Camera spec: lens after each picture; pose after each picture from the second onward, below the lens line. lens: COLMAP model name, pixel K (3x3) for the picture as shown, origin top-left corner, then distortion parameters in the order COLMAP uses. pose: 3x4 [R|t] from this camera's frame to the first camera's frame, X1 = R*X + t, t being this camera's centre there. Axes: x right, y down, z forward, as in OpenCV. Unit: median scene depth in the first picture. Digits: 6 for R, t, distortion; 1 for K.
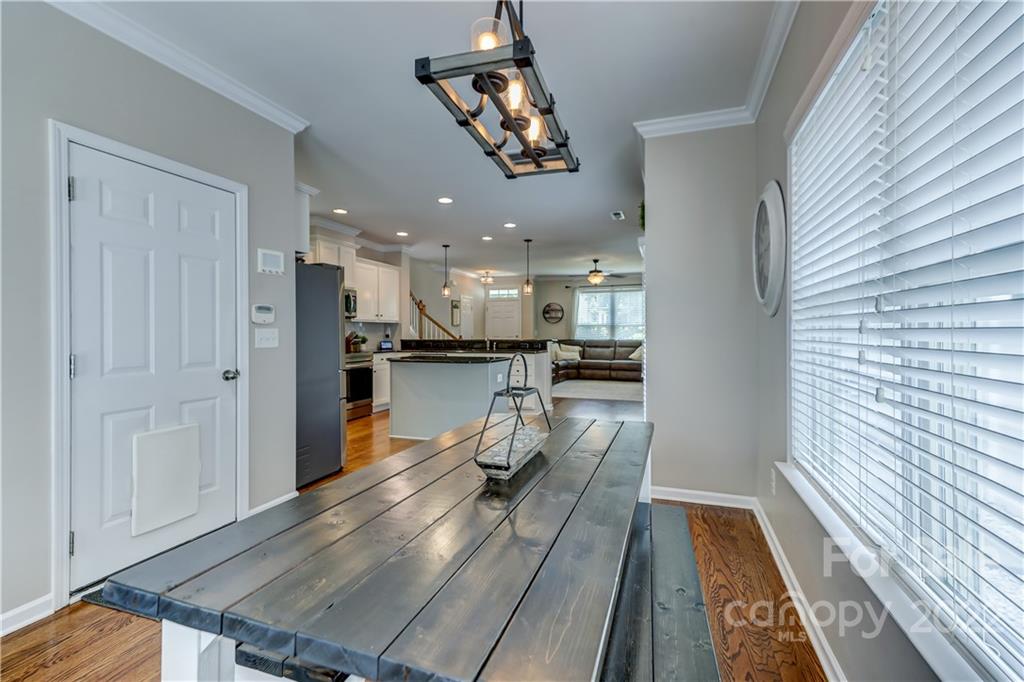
lens RADIAL K [[463.1, 0, 516.0], [0, 463.1, 337.8], [0, 0, 1]] dist [0.014836, 0.001442]
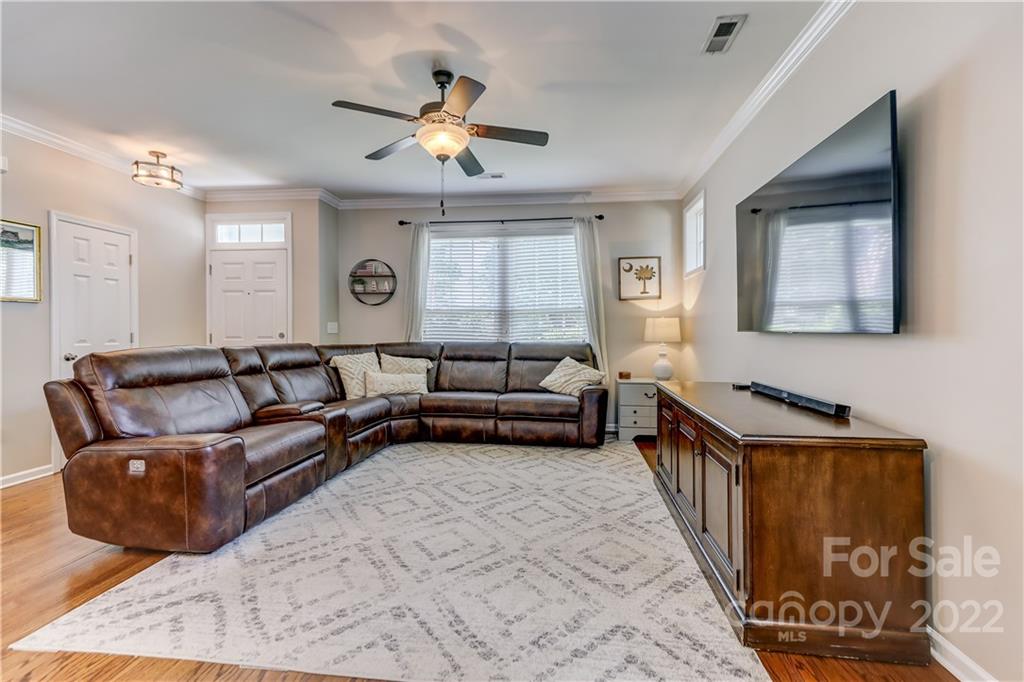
lens RADIAL K [[463.1, 0, 509.5], [0, 463.1, 333.9], [0, 0, 1]] dist [0.014836, 0.001442]
pose [[0.978602, 0.004641, 0.205712, 0.123288], [-0.004142, 0.999987, -0.002854, -0.003571], [-0.205722, 0.001941, 0.978608, 0.565581]]
